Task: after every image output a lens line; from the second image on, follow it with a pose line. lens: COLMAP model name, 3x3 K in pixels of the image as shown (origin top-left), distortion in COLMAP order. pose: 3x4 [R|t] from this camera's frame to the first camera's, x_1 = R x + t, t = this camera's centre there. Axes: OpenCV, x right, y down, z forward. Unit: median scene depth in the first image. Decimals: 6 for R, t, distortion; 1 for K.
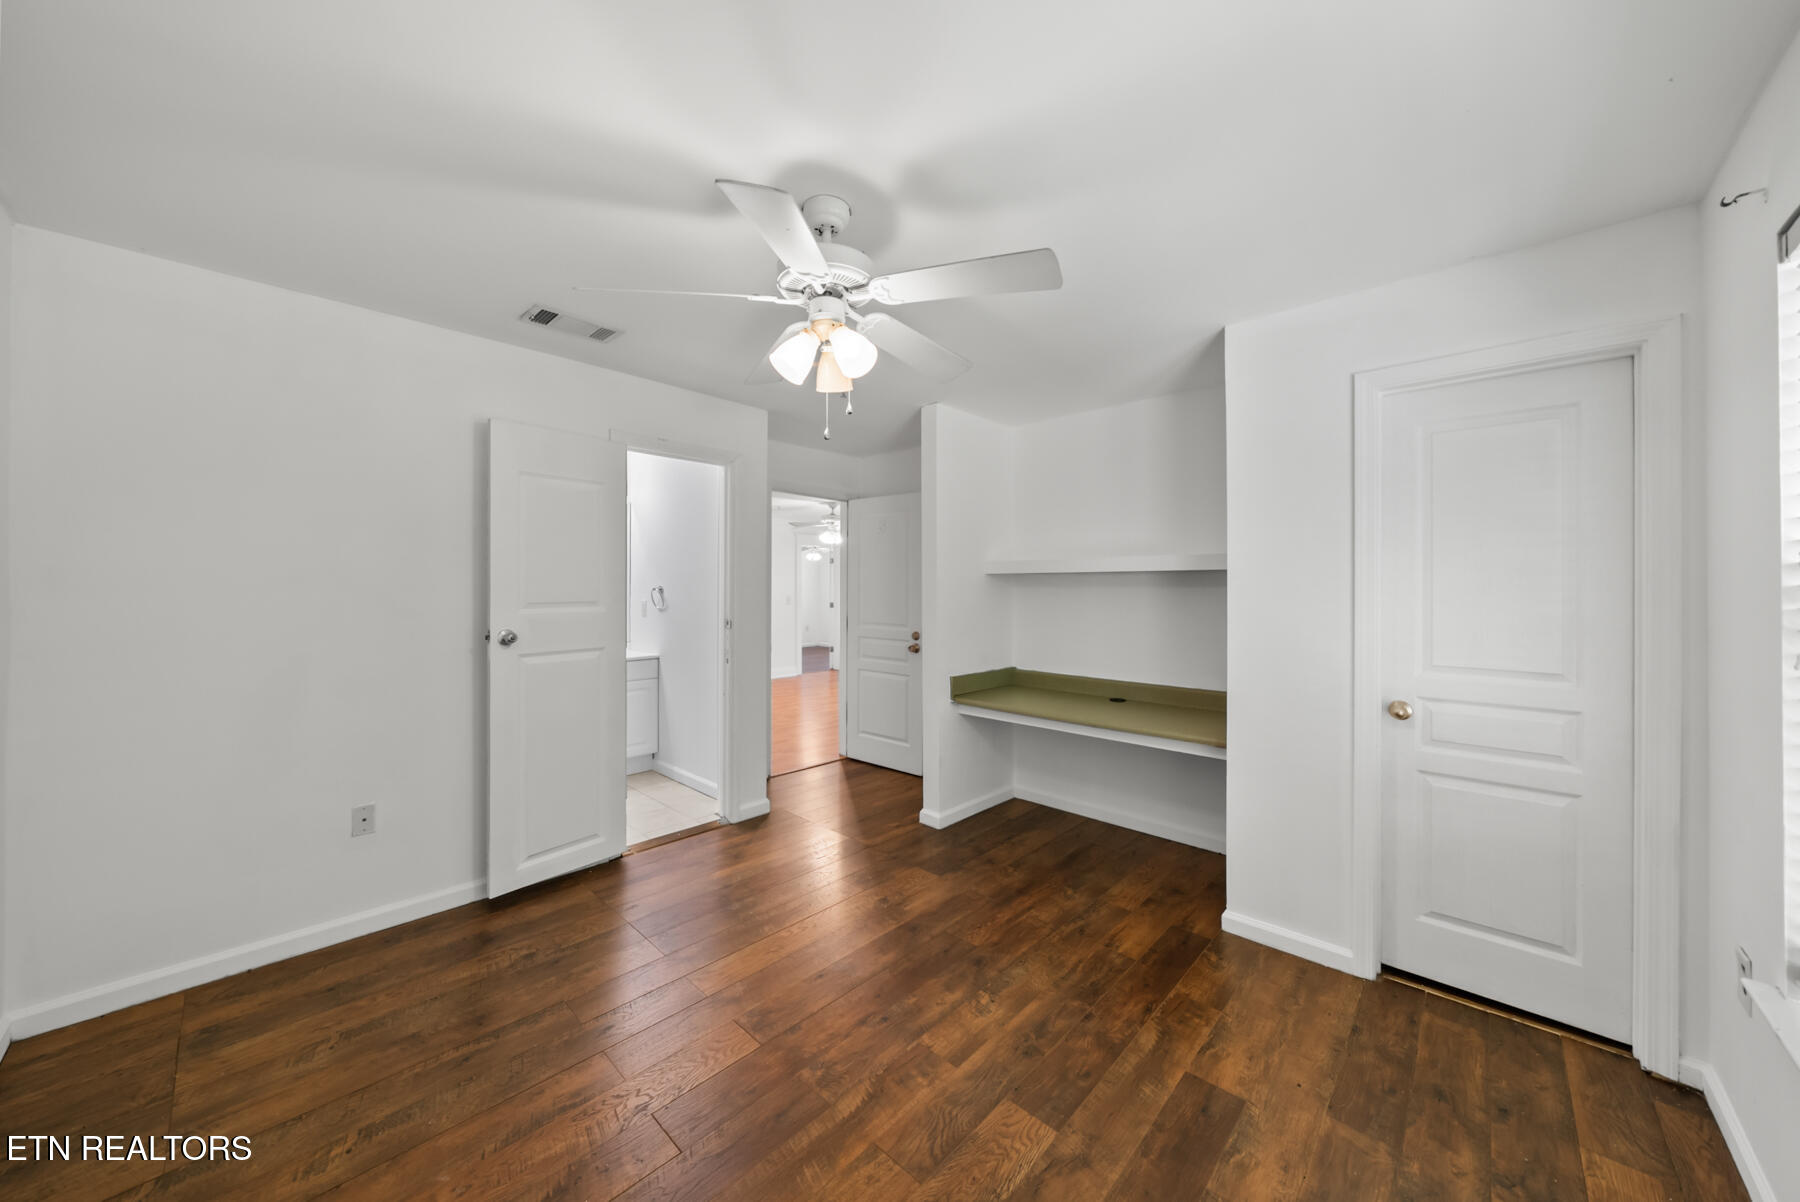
lens RADIAL K [[622.1, 0, 901.6], [0, 622.1, 594.5], [0, 0, 1]] dist [-0.003018, -0.000170]
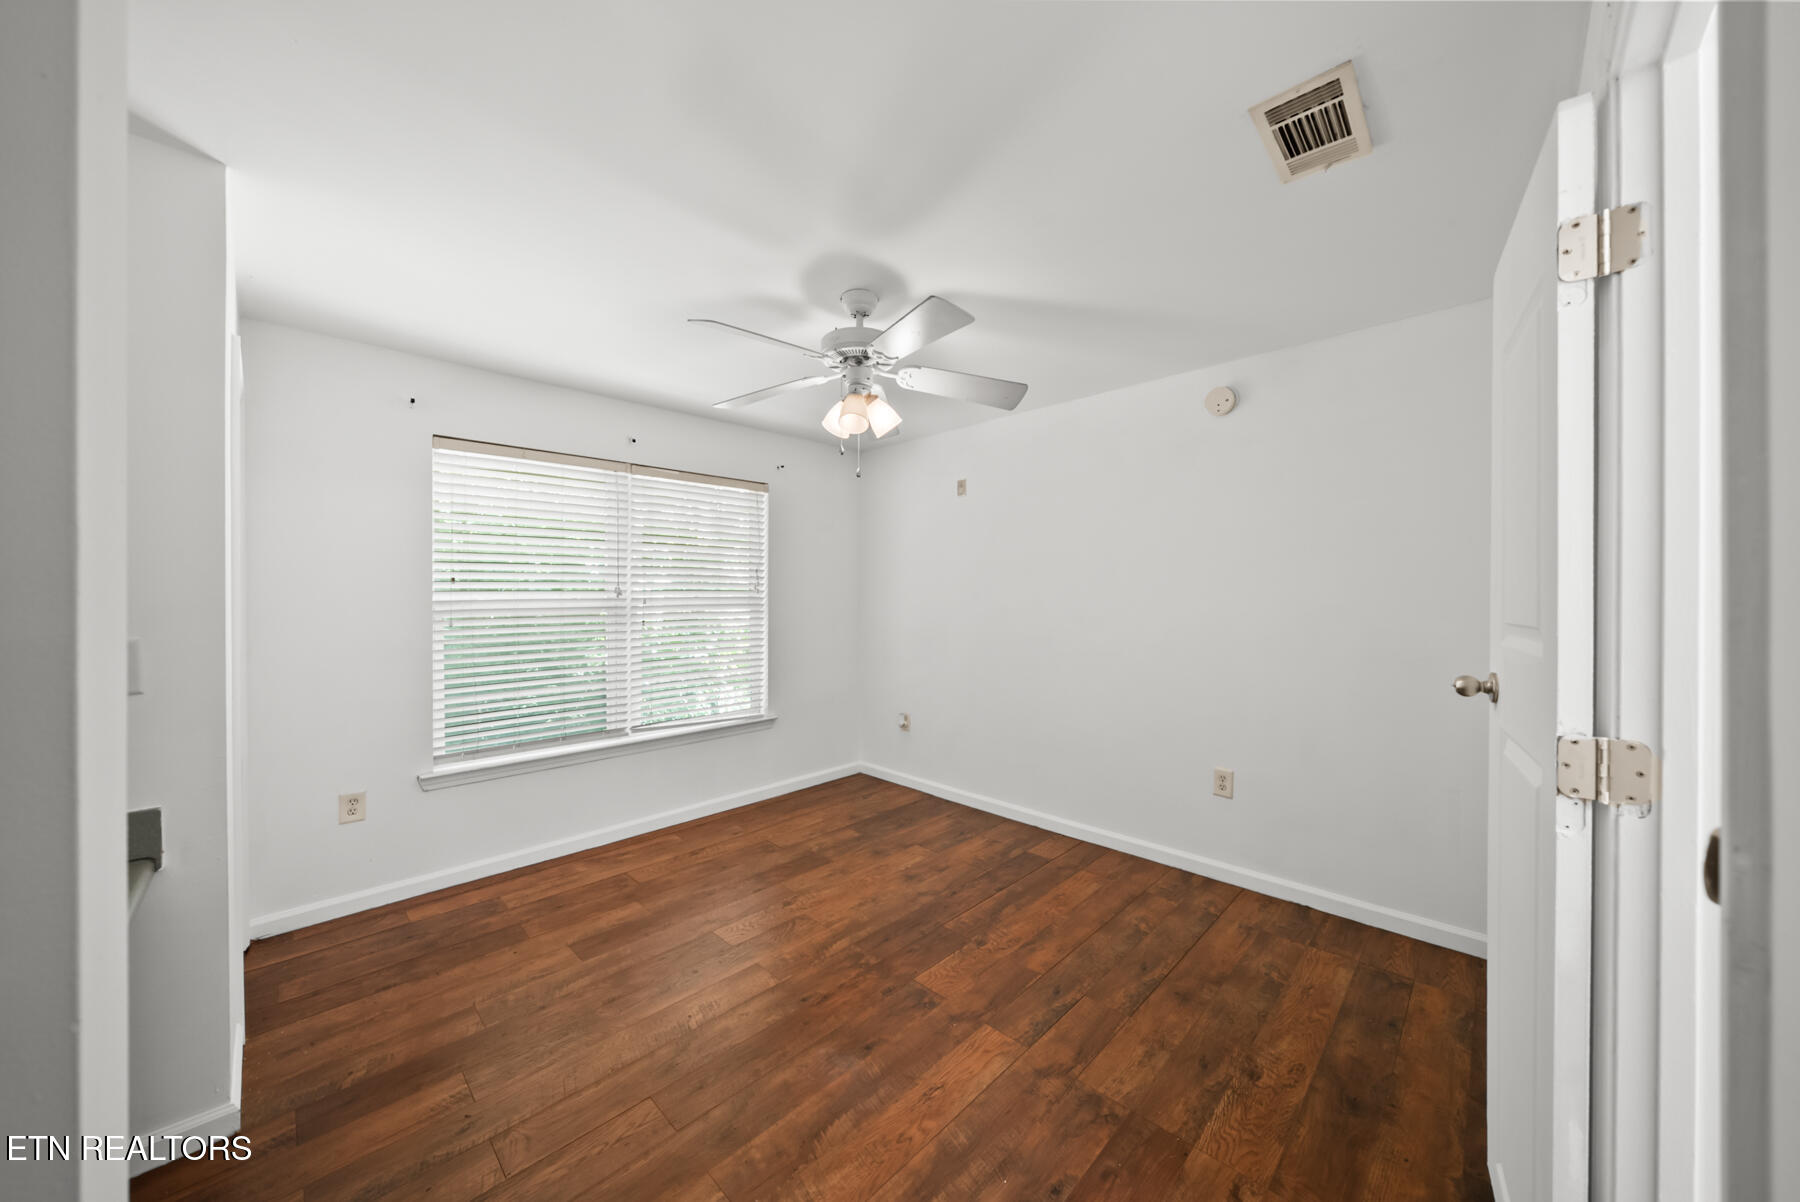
lens RADIAL K [[622.1, 0, 899.2], [0, 622.1, 595.4], [0, 0, 1]] dist [-0.003018, -0.000170]
pose [[-0.999640, -0.002772, 0.026699, -0.227120], [-0.002550, 0.999962, 0.008367, -0.014436], [-0.026721, 0.008296, -0.999609, 2.162296]]
